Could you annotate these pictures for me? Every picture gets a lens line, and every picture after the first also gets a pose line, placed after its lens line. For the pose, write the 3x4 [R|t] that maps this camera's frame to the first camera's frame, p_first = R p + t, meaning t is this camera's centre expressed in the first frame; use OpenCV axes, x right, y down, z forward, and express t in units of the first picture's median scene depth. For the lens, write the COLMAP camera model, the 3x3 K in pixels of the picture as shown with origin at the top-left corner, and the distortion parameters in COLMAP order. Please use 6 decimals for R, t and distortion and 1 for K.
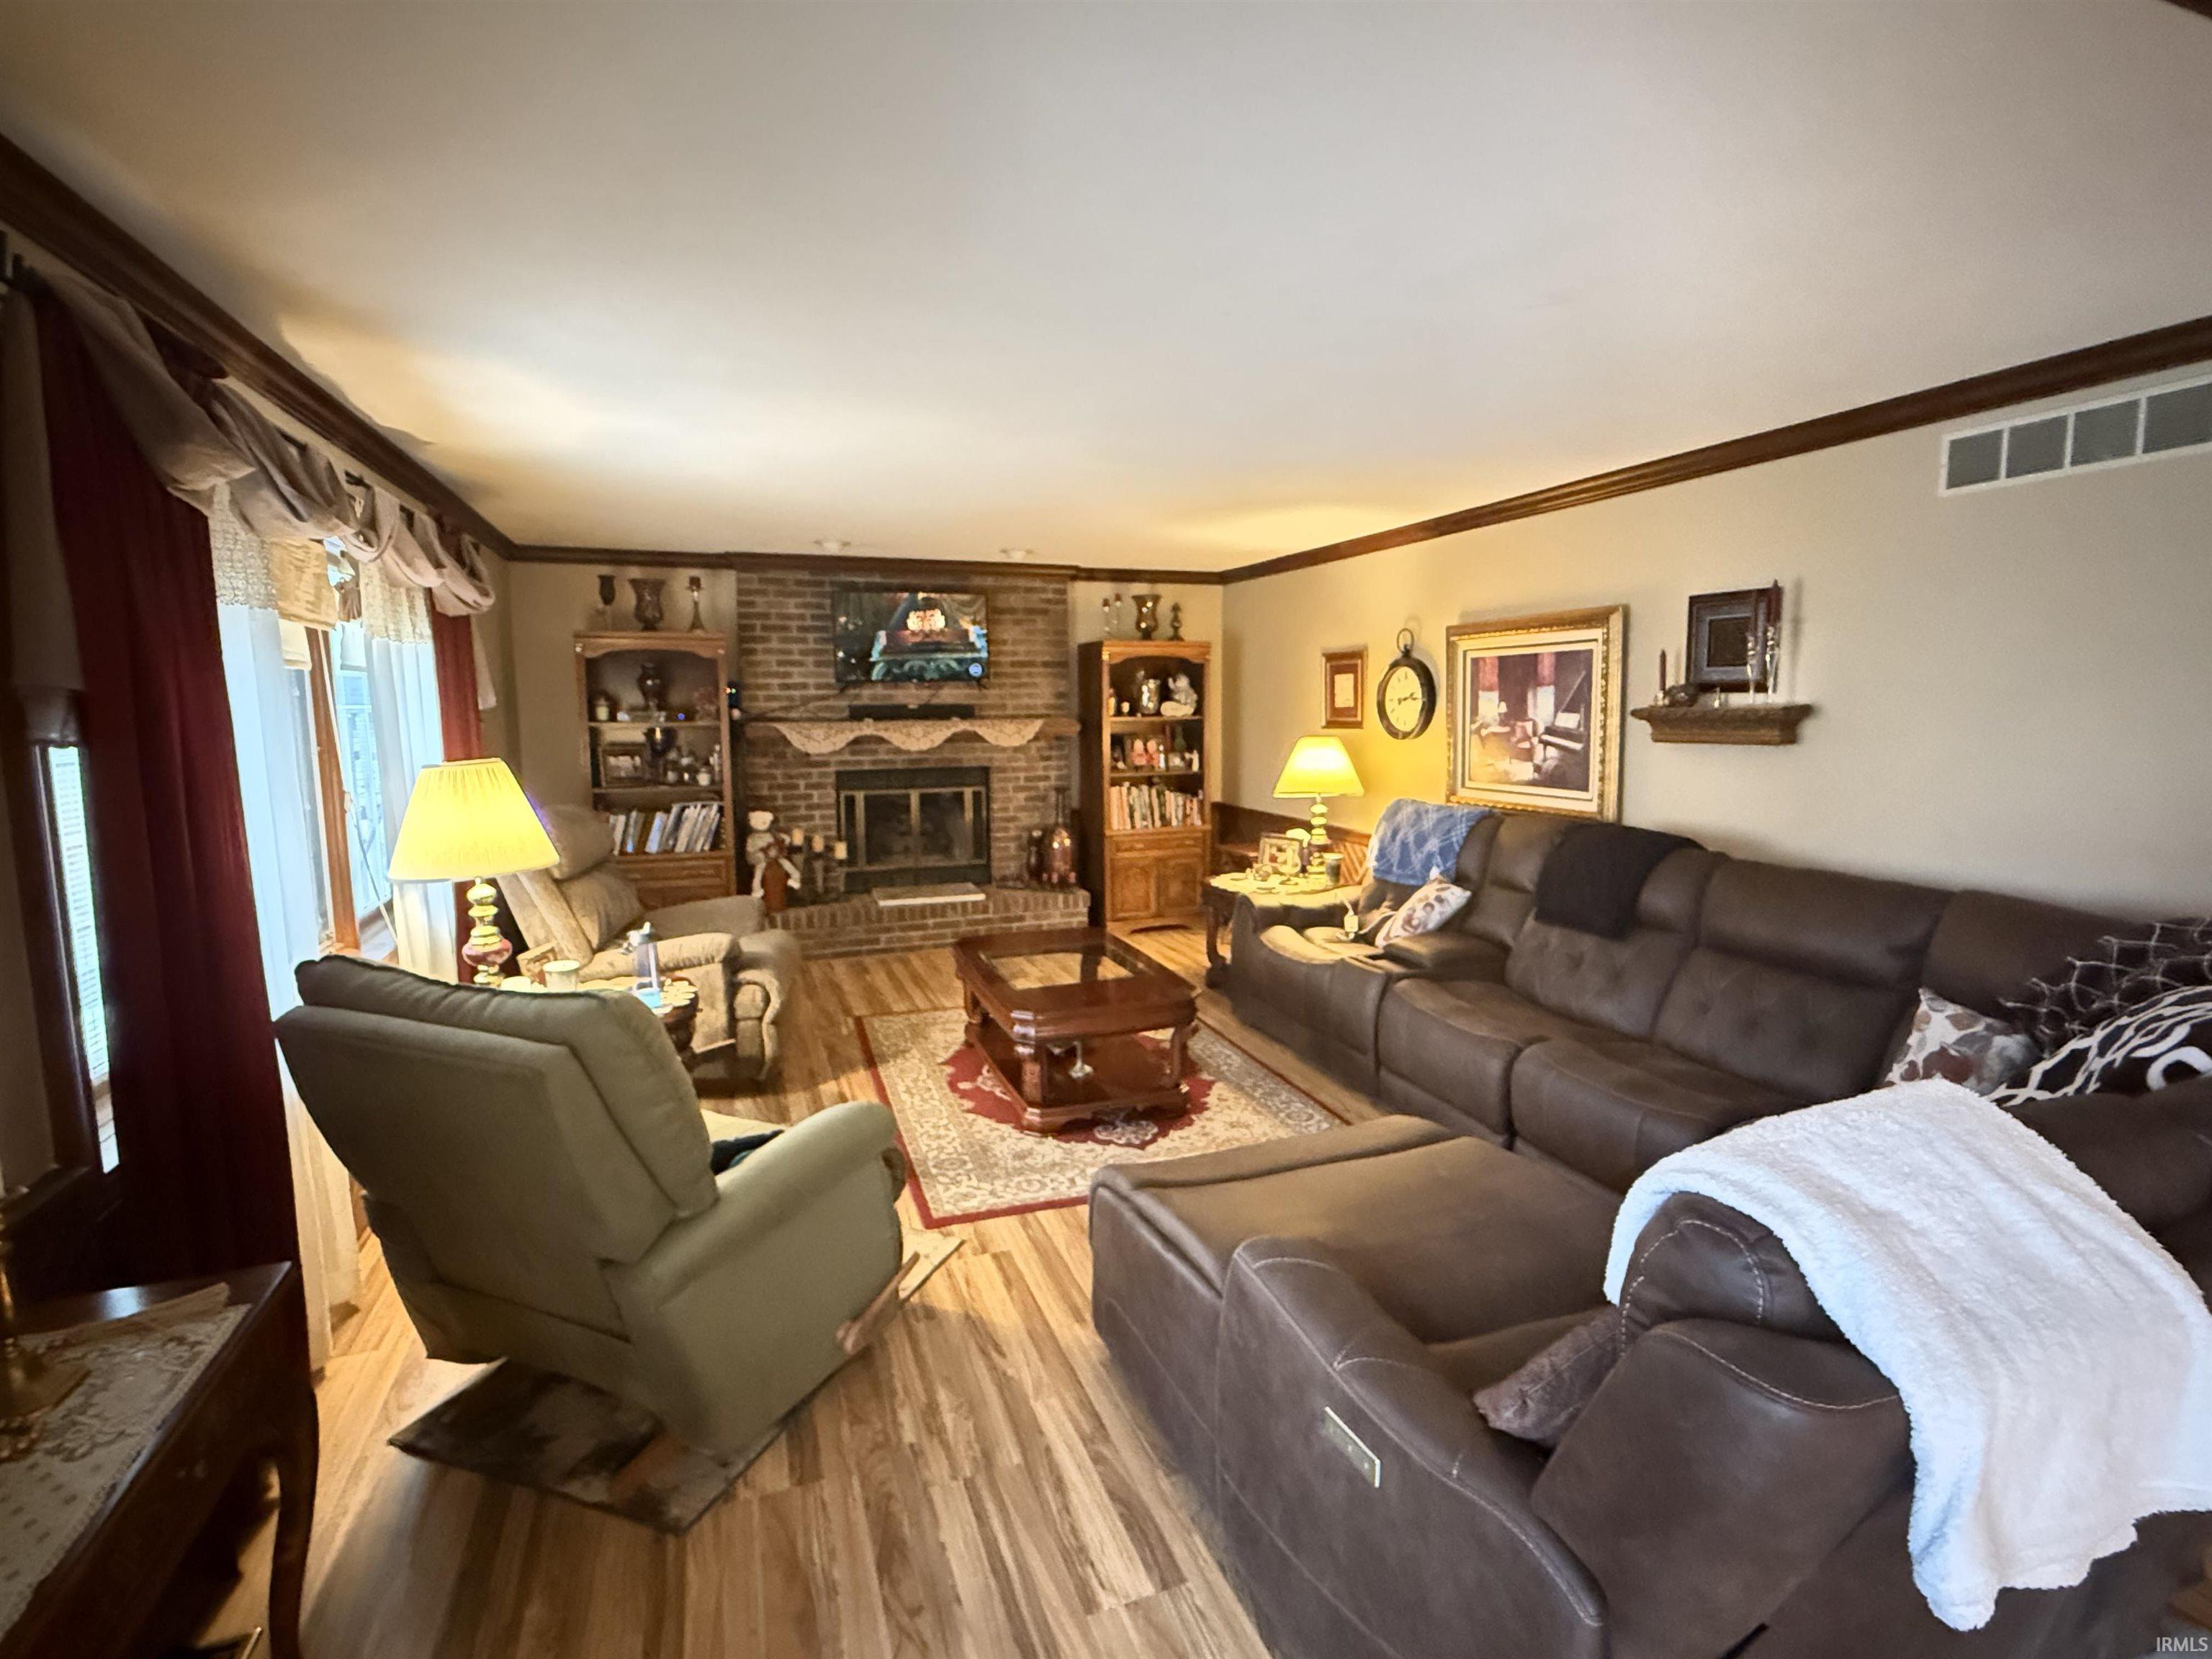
lens RADIAL K [[1050.5, 0, 1105.5], [0, 1050.5, 821.5], [0, 0, 1]] dist [0.001005, 0.000005]
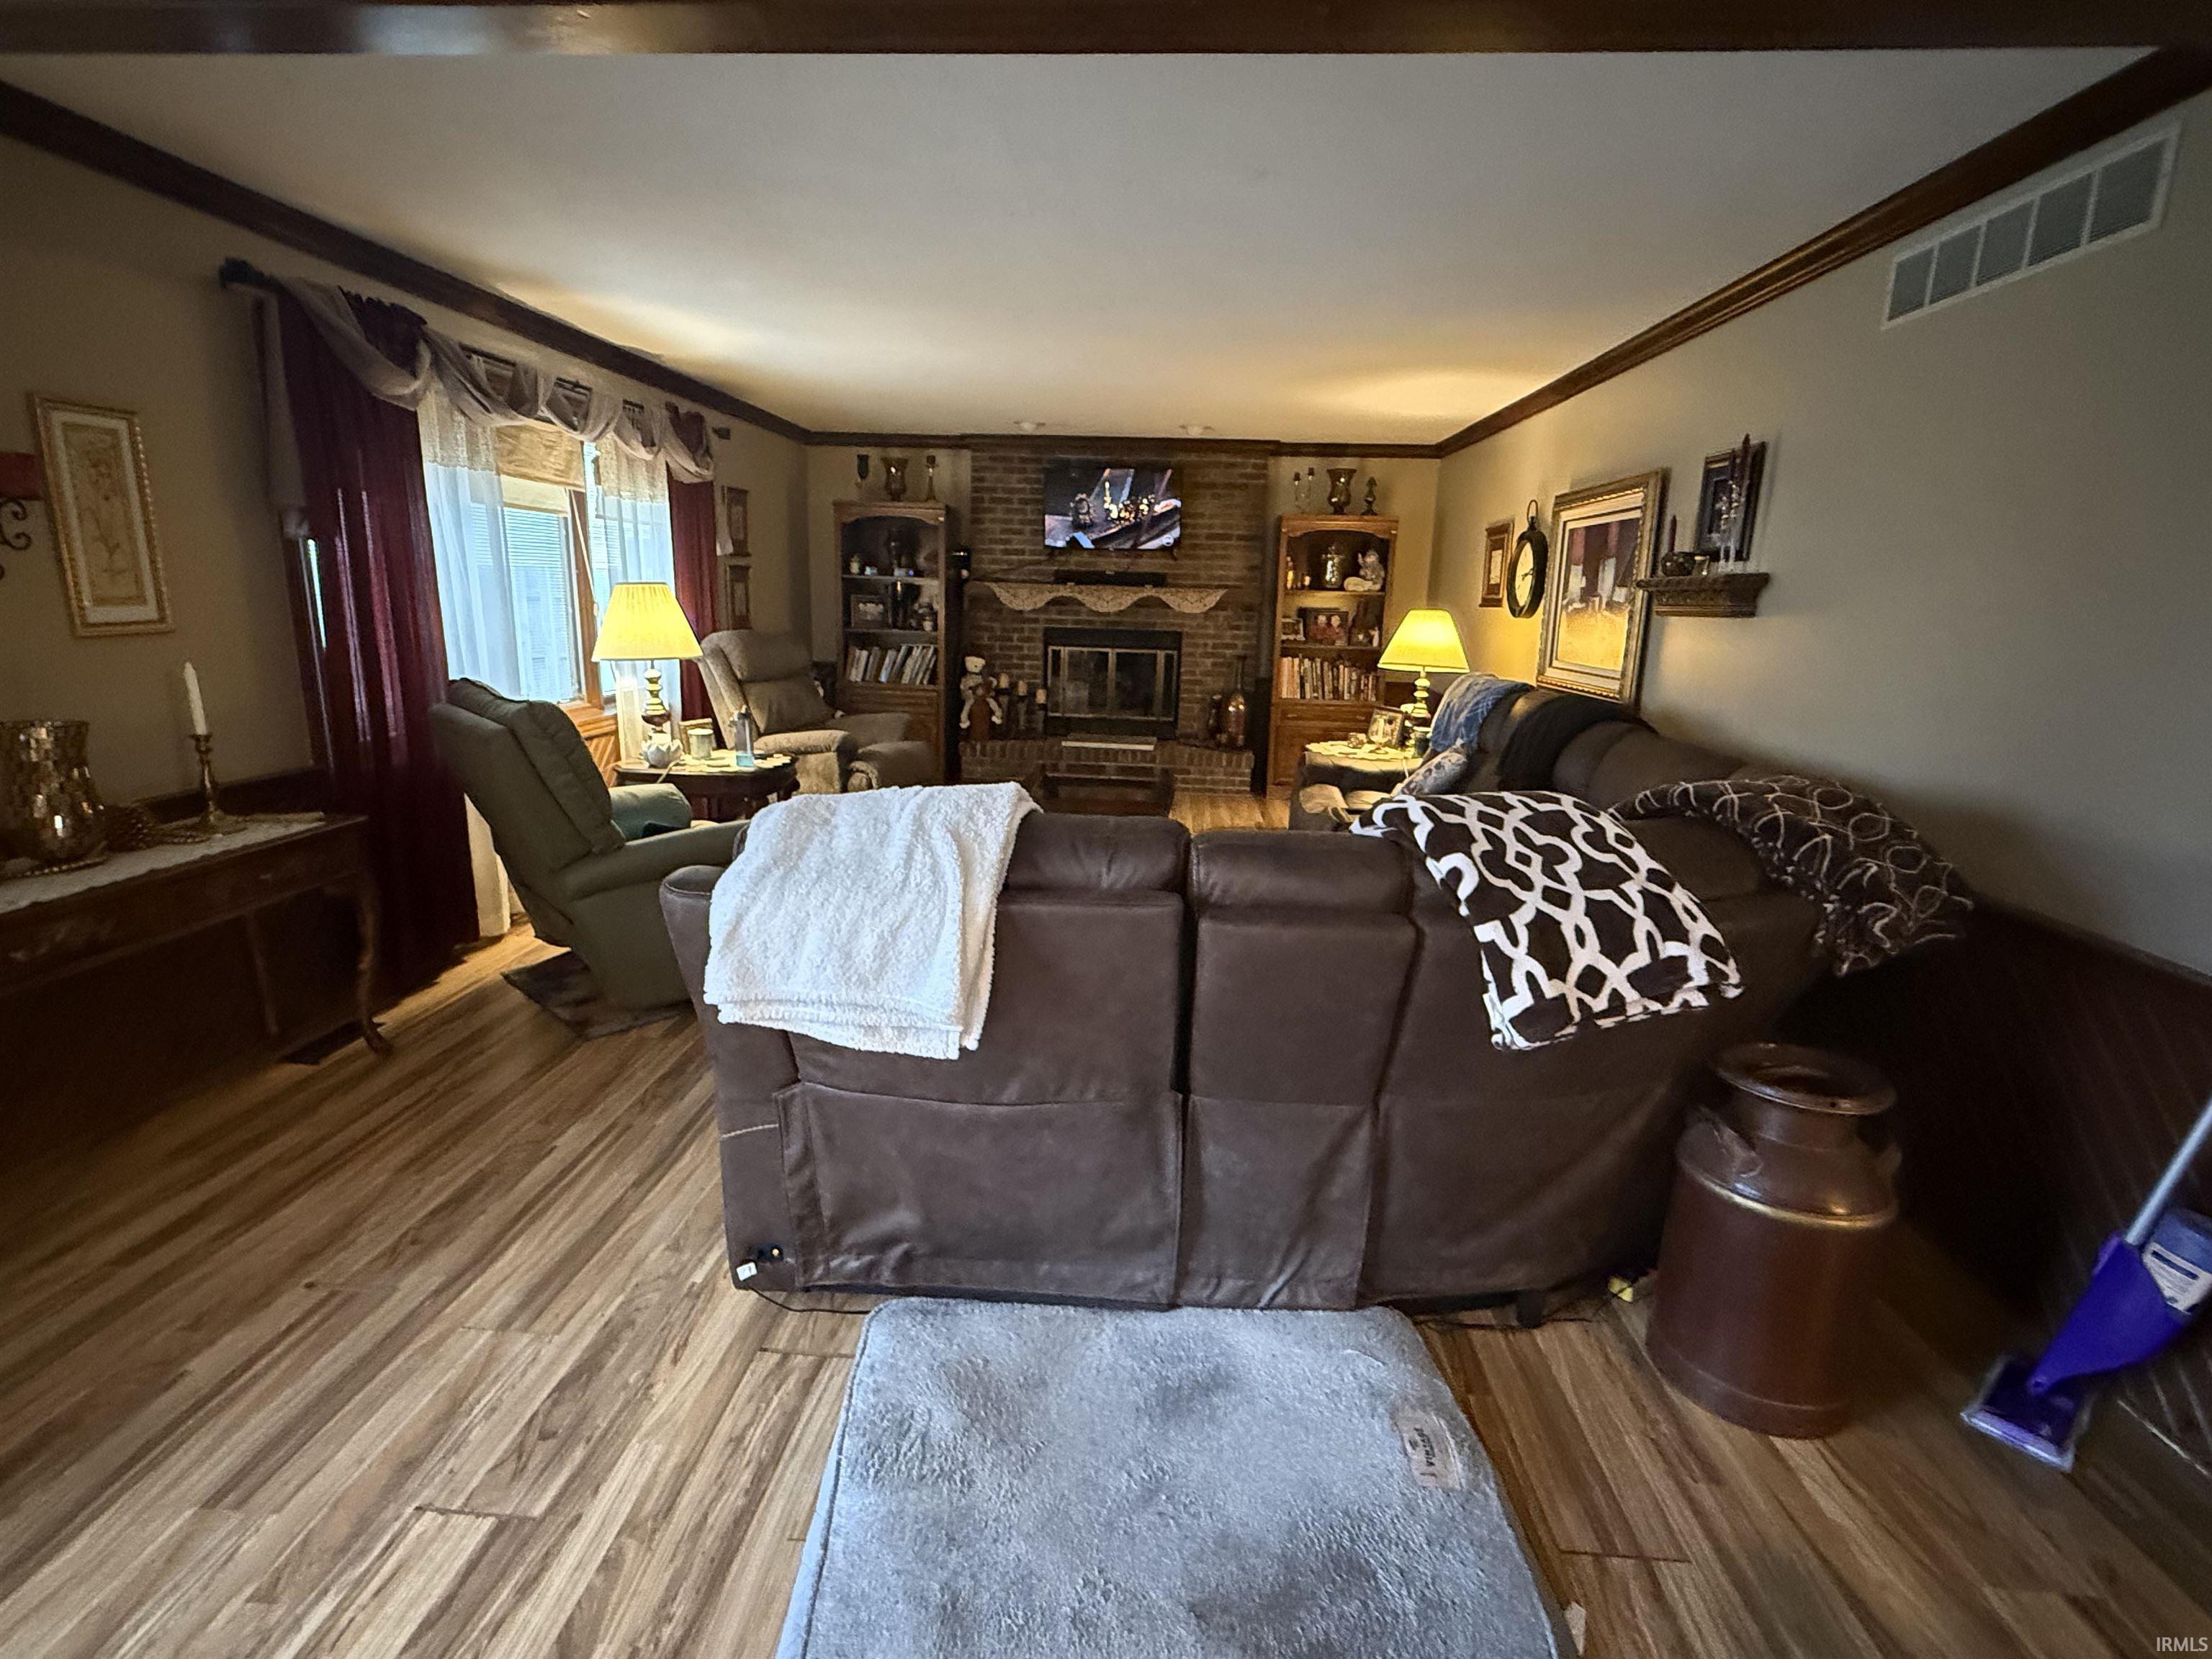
lens RADIAL K [[1050.5, 0, 1110.0], [0, 1050.5, 827.6], [0, 0, 1]] dist [0.001005, 0.000005]
pose [[0.911909, 0.123989, -0.391215, 0.293665], [-0.082634, 0.989219, 0.120900, 0.024443], [0.401988, -0.077922, 0.912323, -0.046960]]
